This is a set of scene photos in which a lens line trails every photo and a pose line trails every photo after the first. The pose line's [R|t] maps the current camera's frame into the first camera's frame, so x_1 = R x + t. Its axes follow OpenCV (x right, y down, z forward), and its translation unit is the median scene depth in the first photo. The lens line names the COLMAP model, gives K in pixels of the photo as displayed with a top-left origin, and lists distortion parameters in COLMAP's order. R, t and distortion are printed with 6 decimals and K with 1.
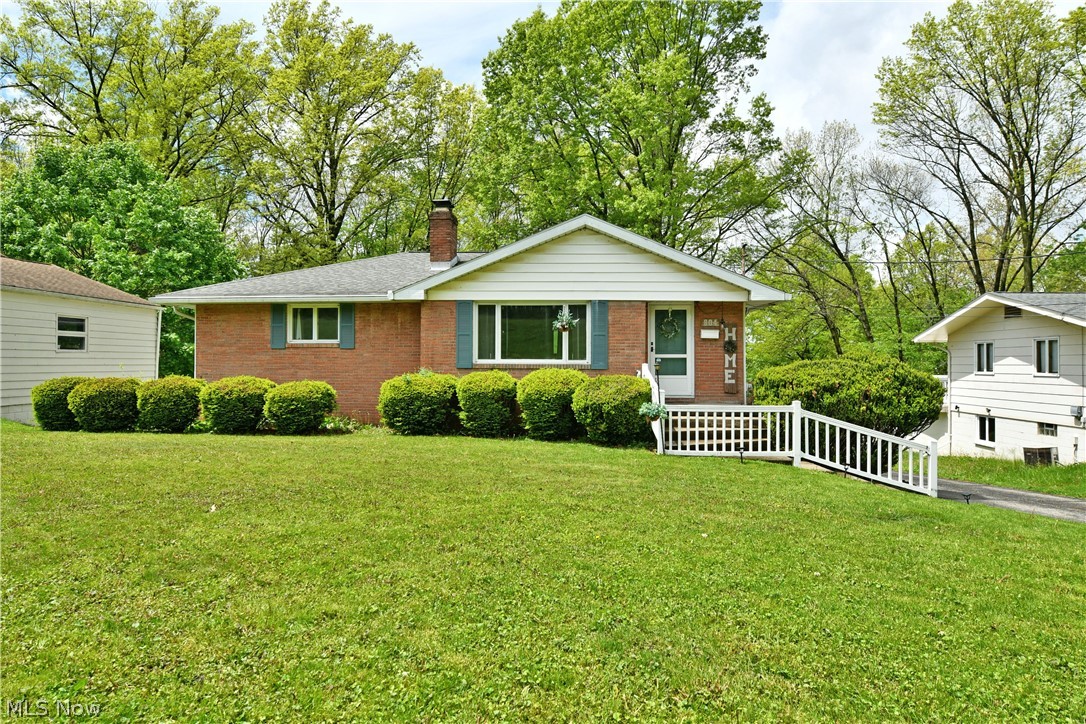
lens RADIAL K [[661.6, 0, 545.6], [0, 661.6, 366.0], [0, 0, 1]] dist [-0.011940, -0.005205]
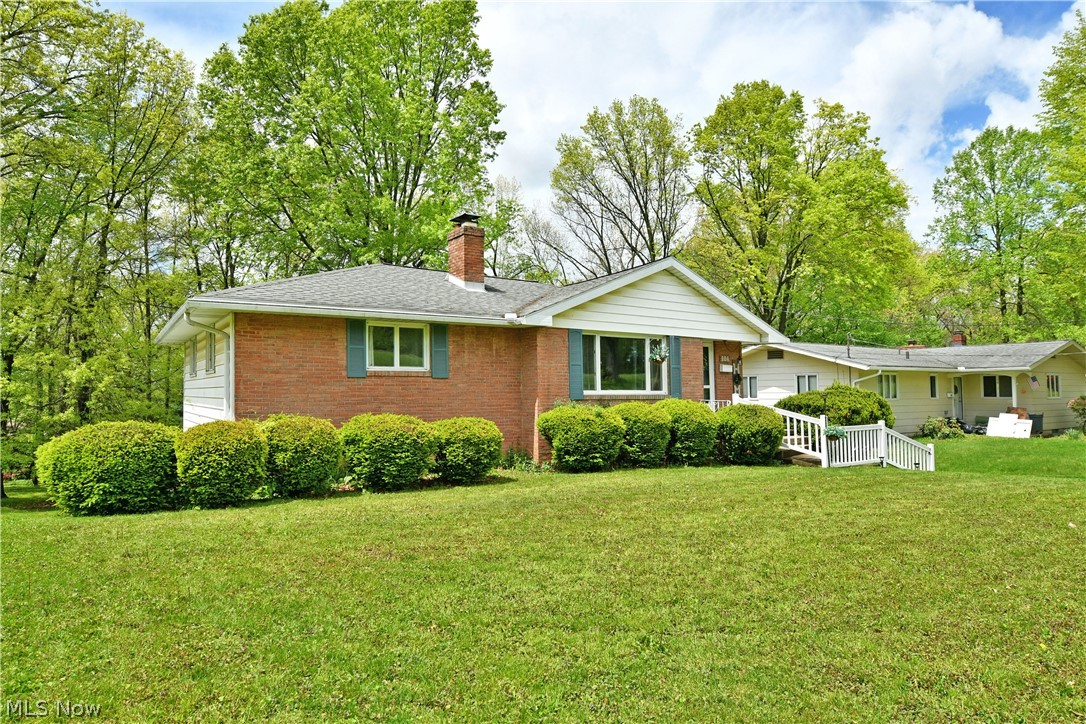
lens RADIAL K [[661.6, 0, 546.8], [0, 661.6, 366.7], [0, 0, 1]] dist [-0.011940, -0.005205]
pose [[0.779536, 0.018143, 0.626095, -0.709844], [0.006759, 0.999279, -0.037373, -0.008388], [-0.626321, 0.033366, 0.778851, 0.259477]]
